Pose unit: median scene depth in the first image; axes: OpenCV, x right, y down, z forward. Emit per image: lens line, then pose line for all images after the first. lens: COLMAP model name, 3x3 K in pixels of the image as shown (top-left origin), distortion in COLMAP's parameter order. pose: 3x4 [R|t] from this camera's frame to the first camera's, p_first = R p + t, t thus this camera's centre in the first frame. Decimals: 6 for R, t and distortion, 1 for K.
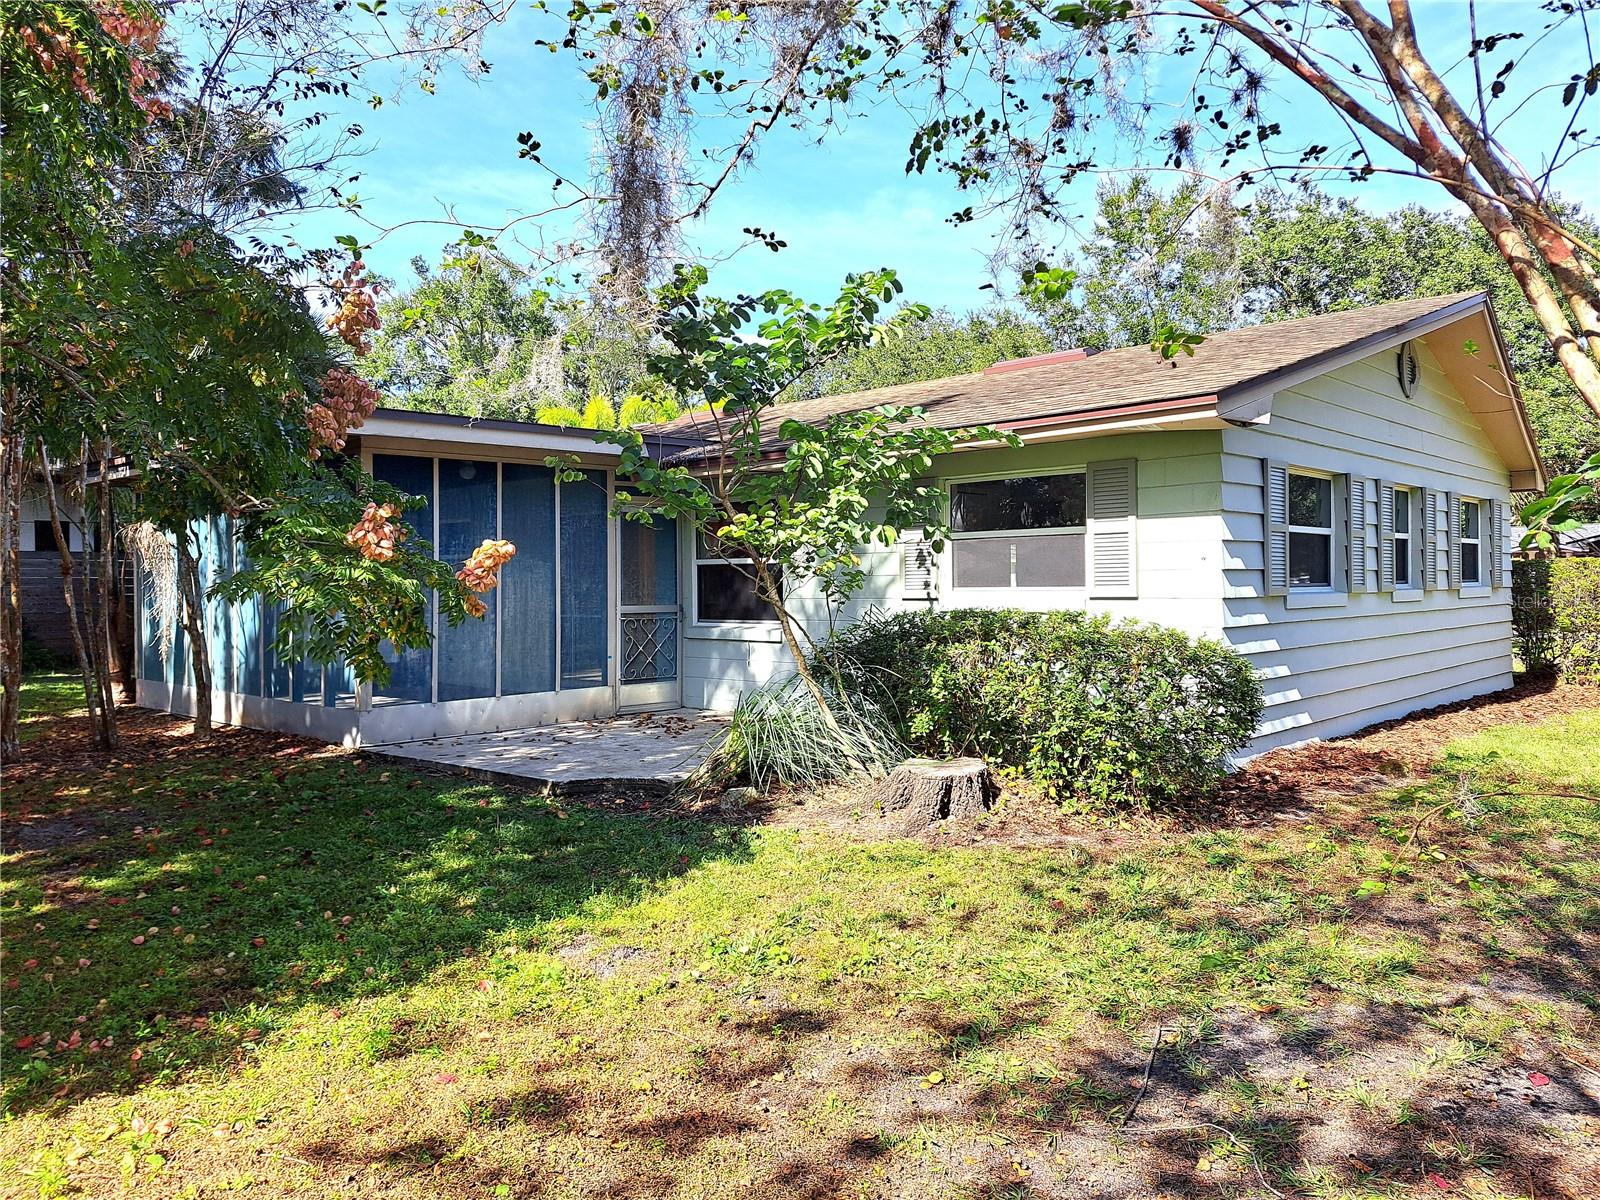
lens RADIAL K [[1141.0, 0, 801.3], [0, 1141.0, 582.3], [0, 0, 1]] dist [0.076263, -0.074519]
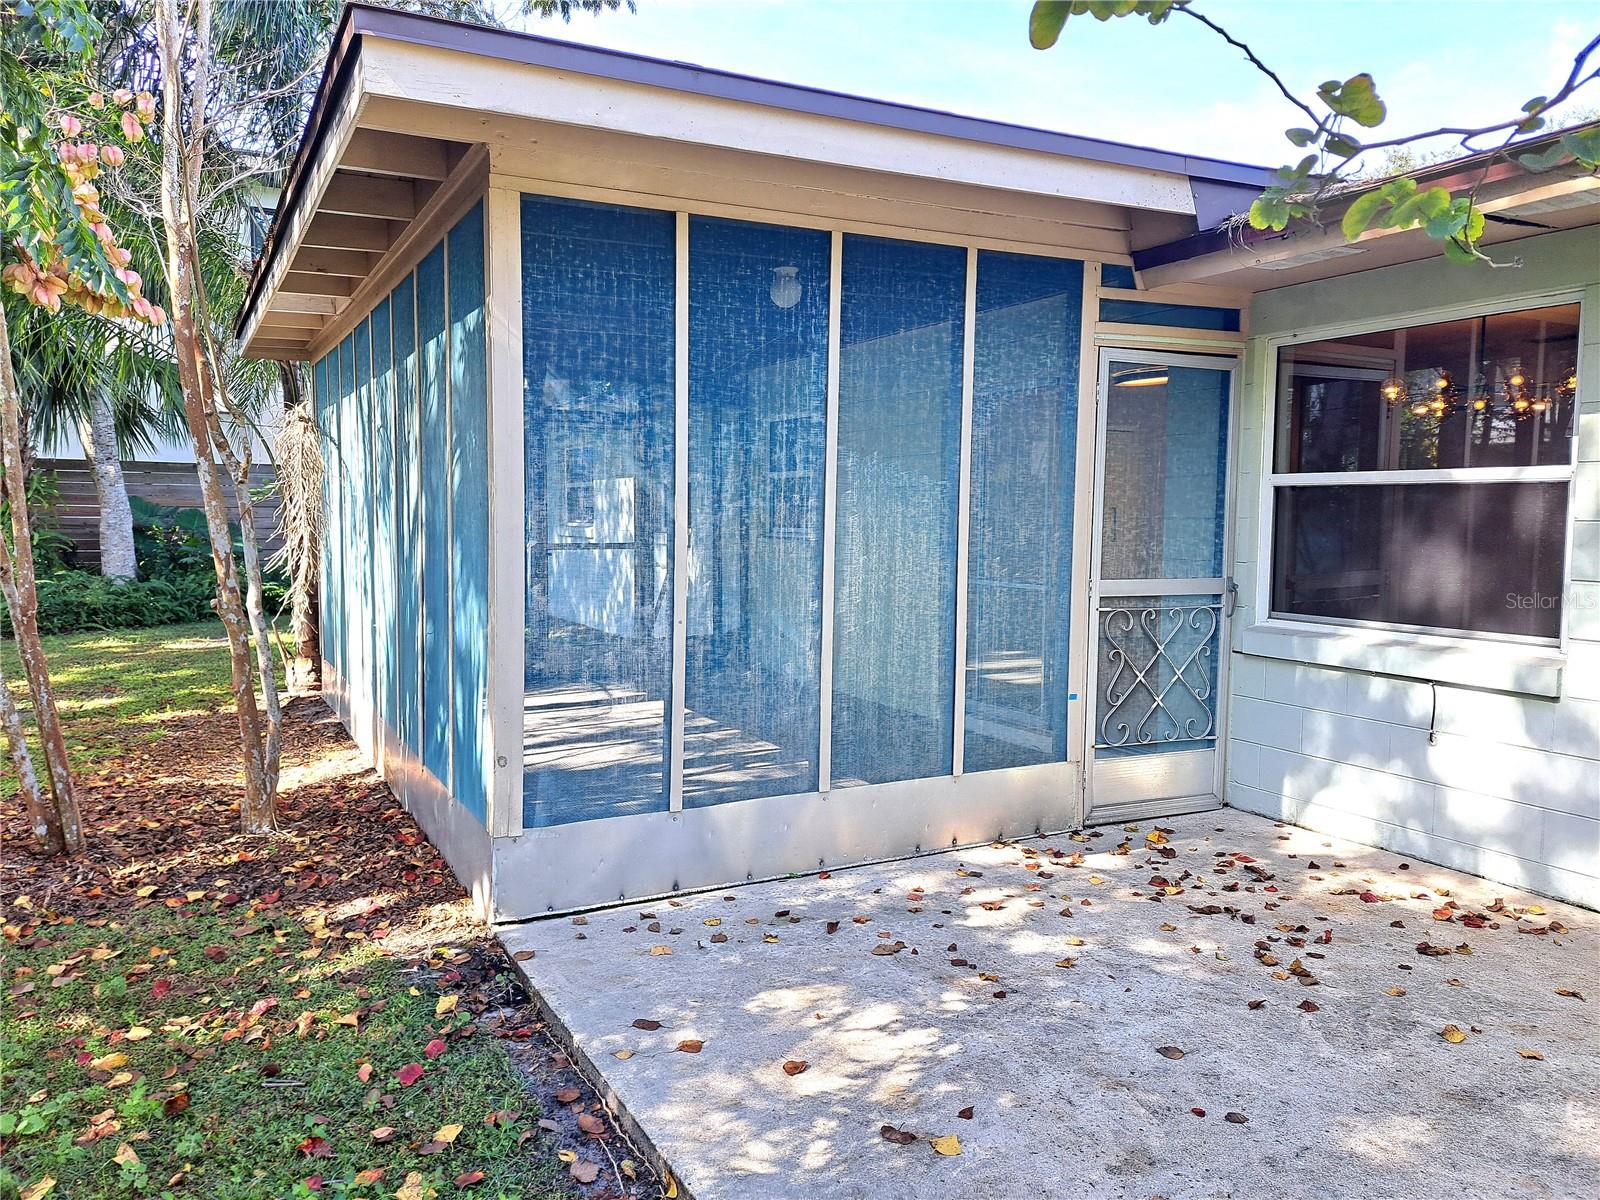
lens RADIAL K [[1142.2, 0, 800.0], [0, 1142.2, 600.0], [0, 0, 1]] dist [0.073065, -0.071805]
pose [[0.947895, 0.037974, -0.316313, -0.244013], [-0.011083, 0.996200, 0.086384, -0.016764], [0.318391, -0.078378, 0.944714, 1.044548]]
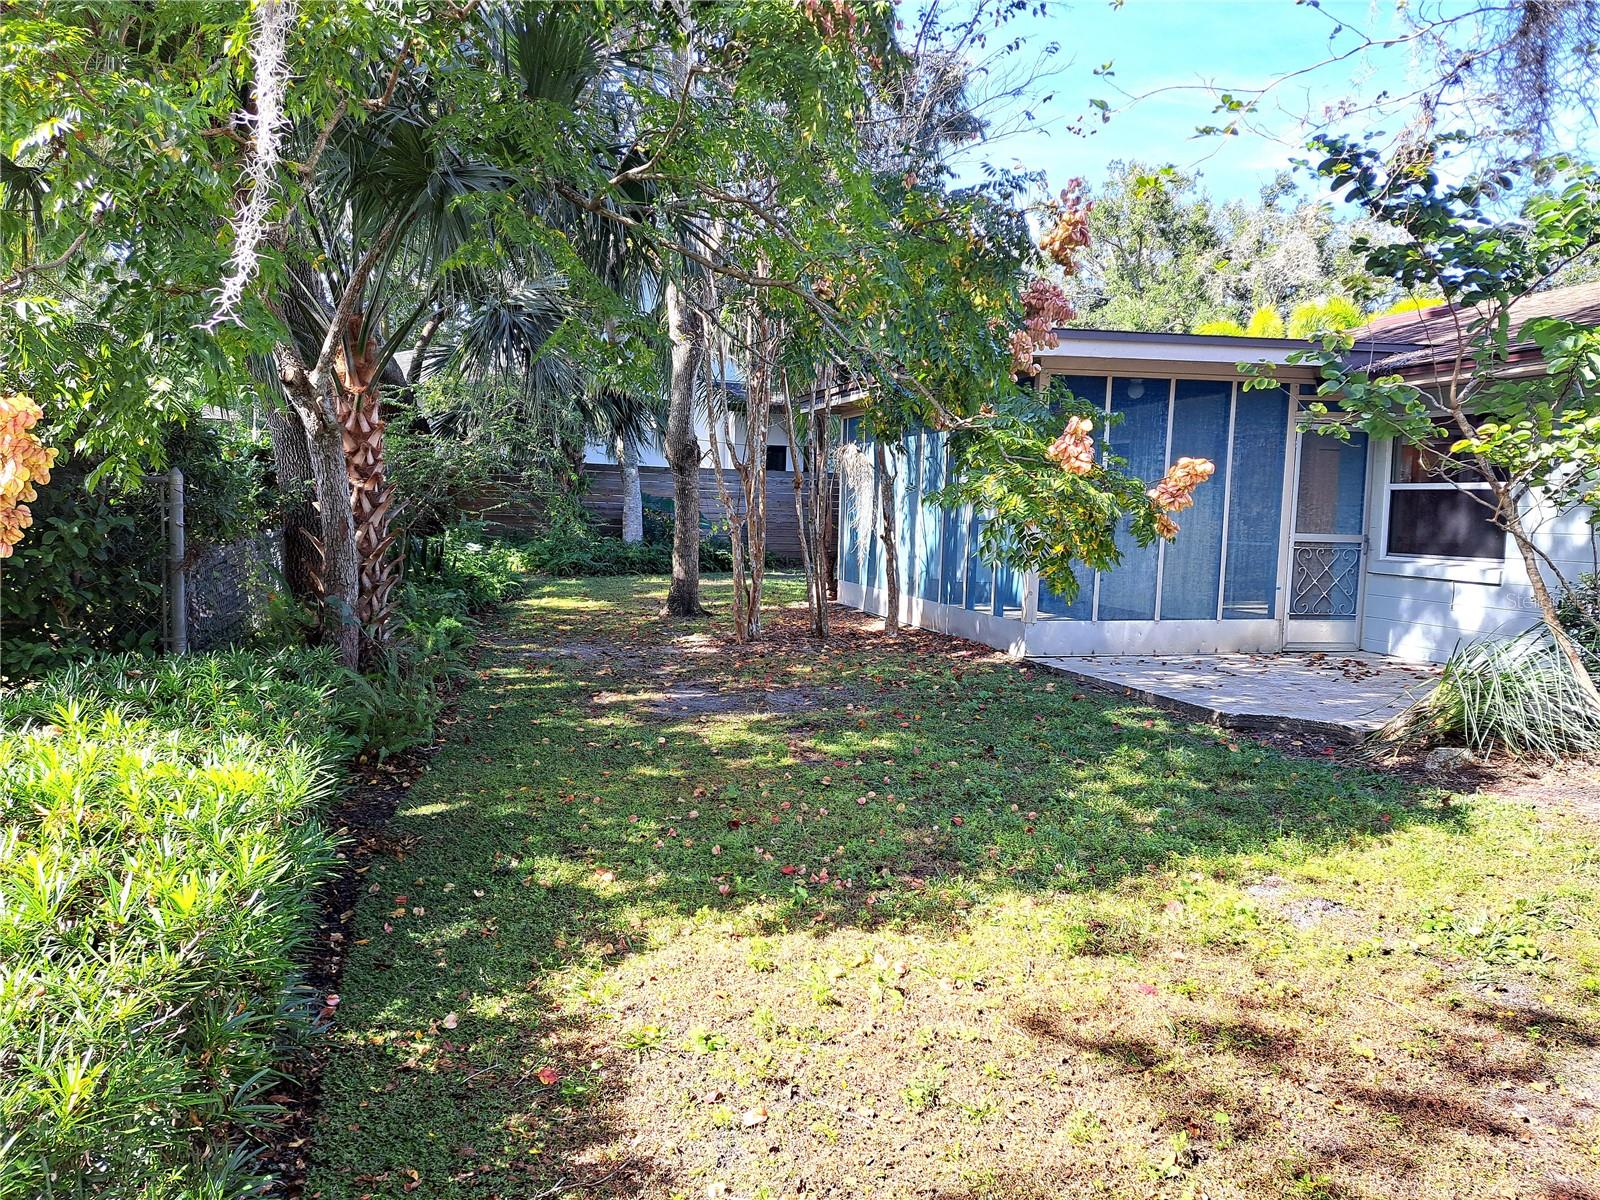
lens RADIAL K [[1141.0, 0, 801.3], [0, 1141.0, 582.3], [0, 0, 1]] dist [0.076263, -0.074519]
pose [[0.861225, 0.064176, -0.504156, -0.056755], [-0.032191, 0.996892, 0.071908, 0.010927], [0.507204, -0.045700, 0.860614, 0.003824]]
